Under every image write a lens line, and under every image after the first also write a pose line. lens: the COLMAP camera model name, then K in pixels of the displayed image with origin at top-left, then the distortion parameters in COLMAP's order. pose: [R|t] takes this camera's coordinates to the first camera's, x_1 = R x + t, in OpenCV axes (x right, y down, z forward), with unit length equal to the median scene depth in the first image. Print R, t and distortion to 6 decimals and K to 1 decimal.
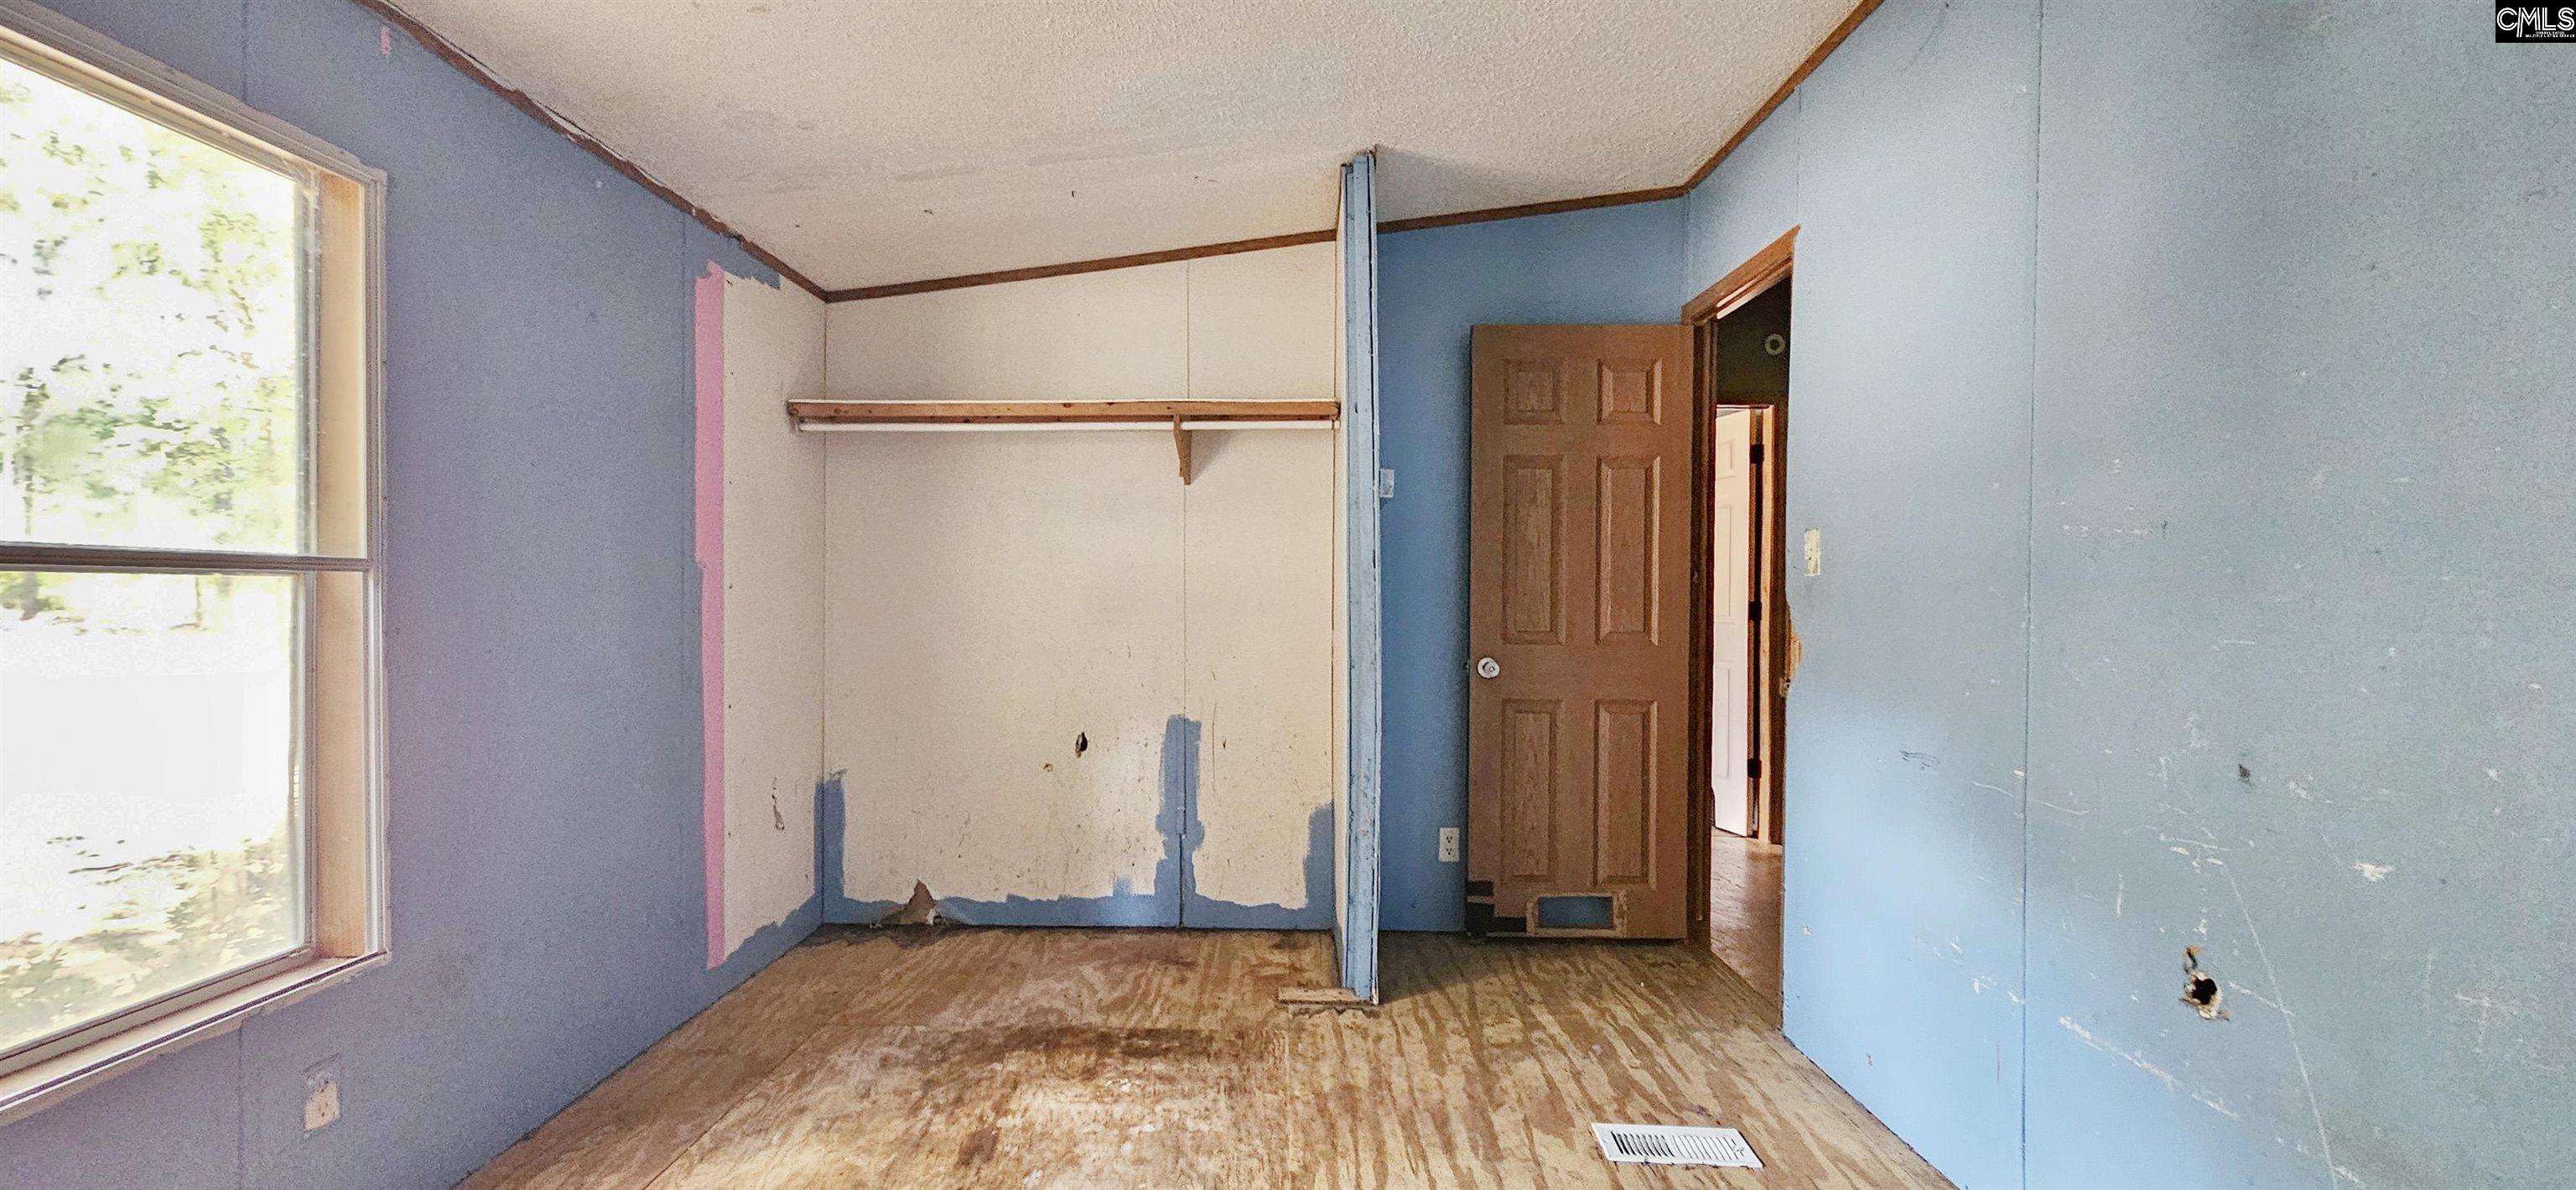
lens RADIAL K [[1061.8, 0, 1255.7], [0, 1061.8, 591.9], [0, 0, 1]] dist [0.000792, 0.000241]
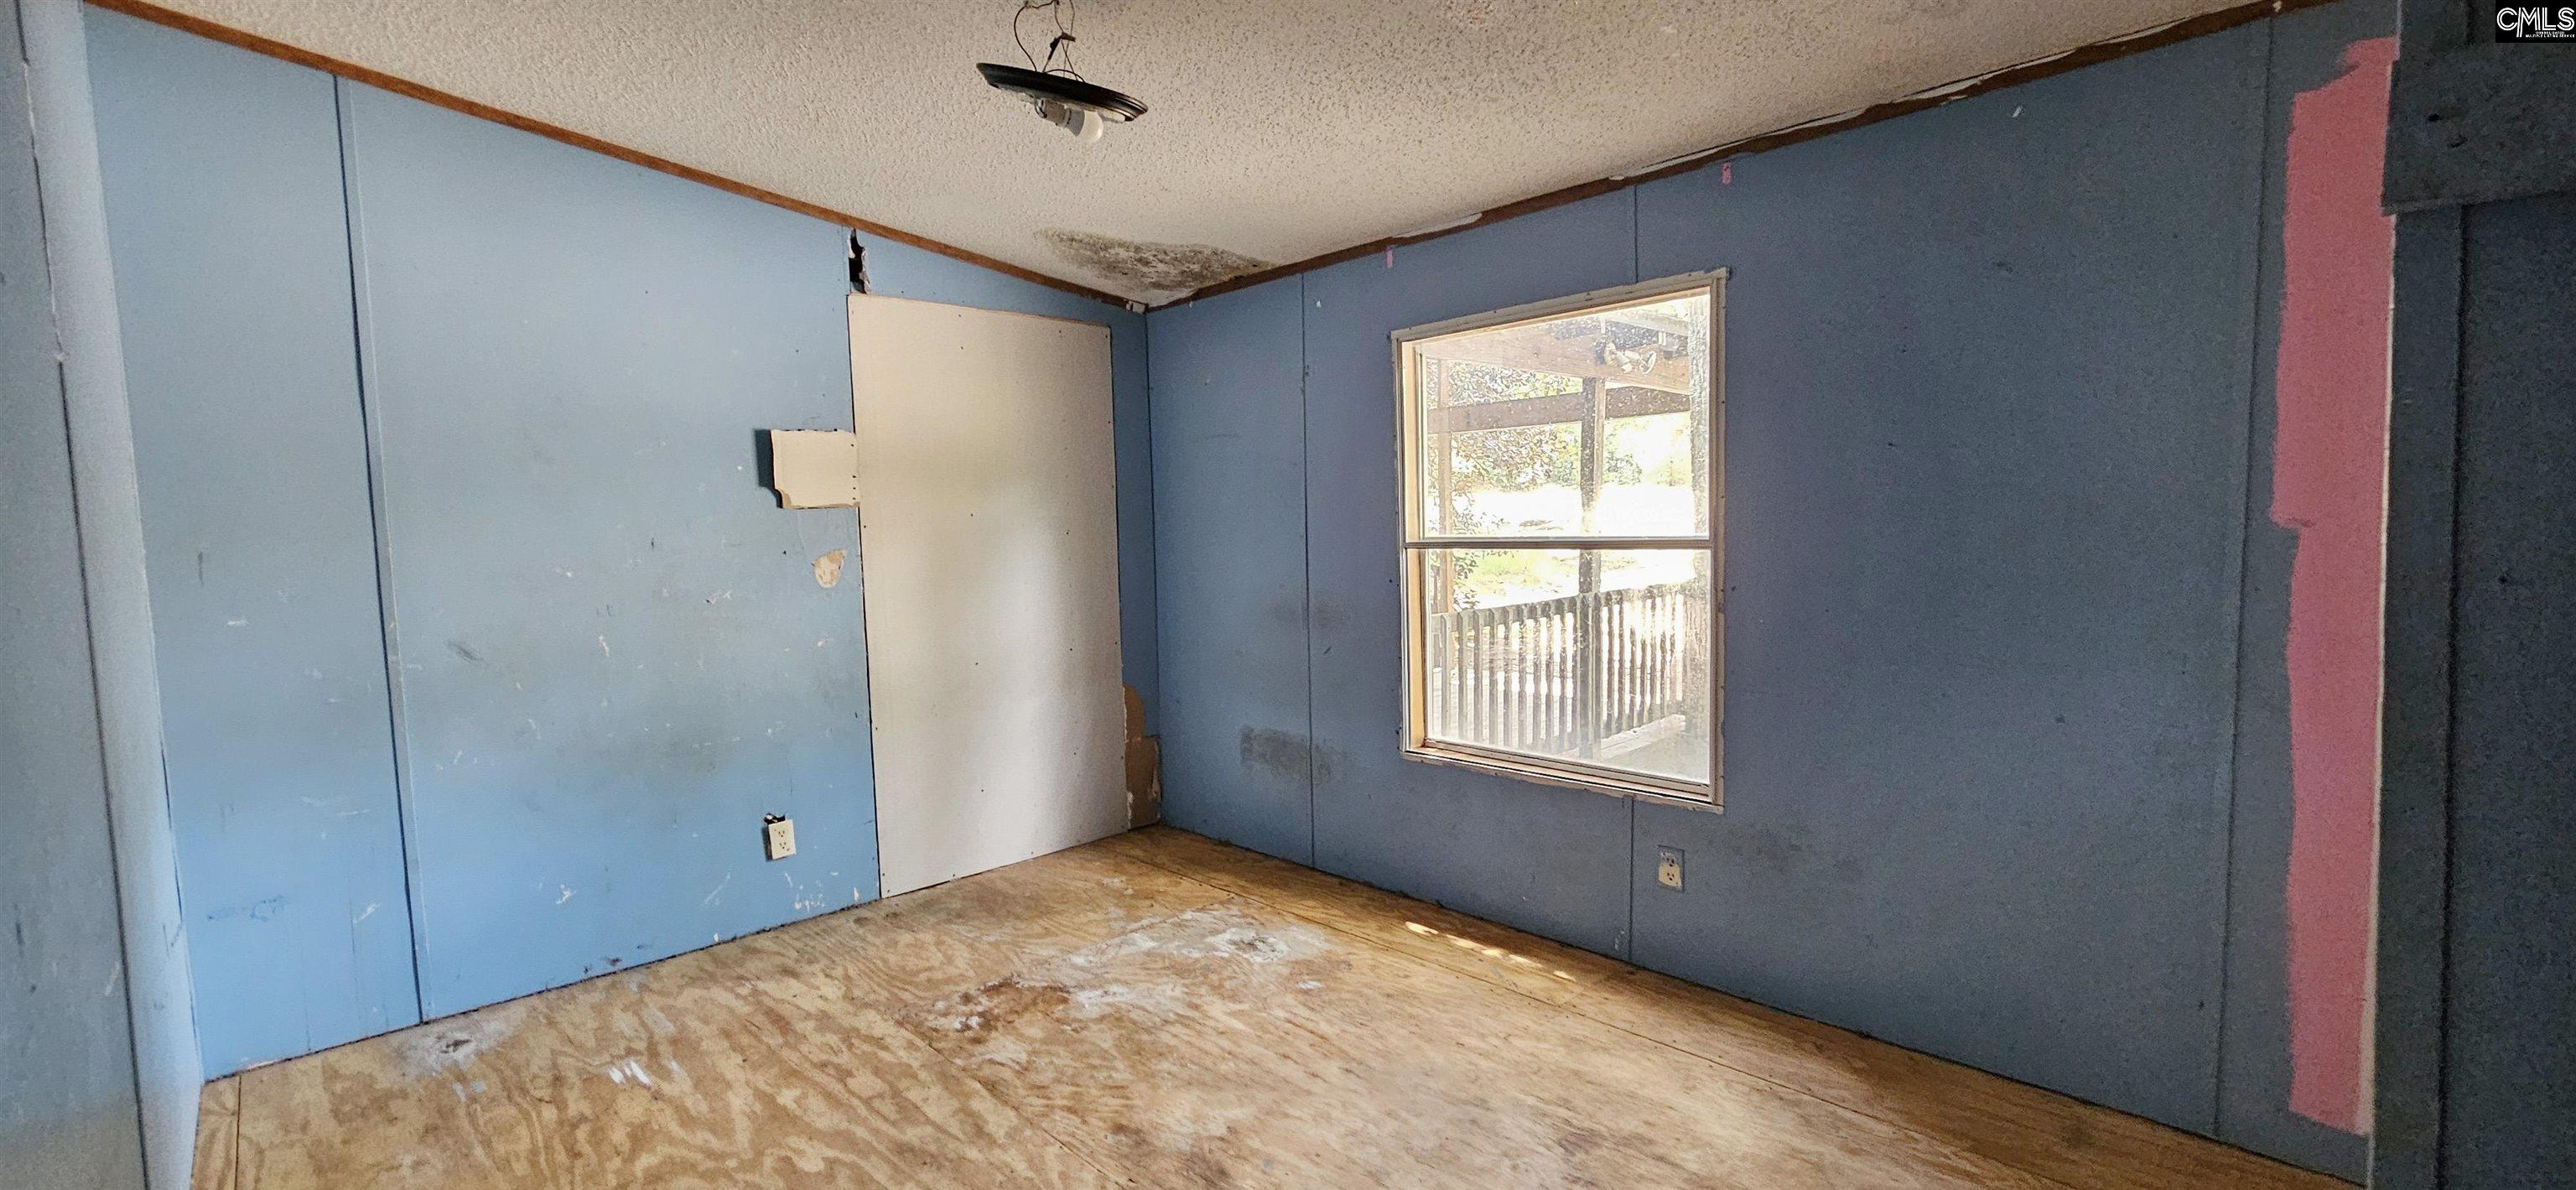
lens RADIAL K [[1061.8, 0, 1255.7], [0, 1061.8, 591.9], [0, 0, 1]] dist [0.000792, 0.000241]
pose [[-0.705388, 0.045604, -0.707353, 0.538069], [0.017833, 0.998754, 0.046607, -0.030353], [0.708597, 0.020262, -0.705323, 1.272935]]
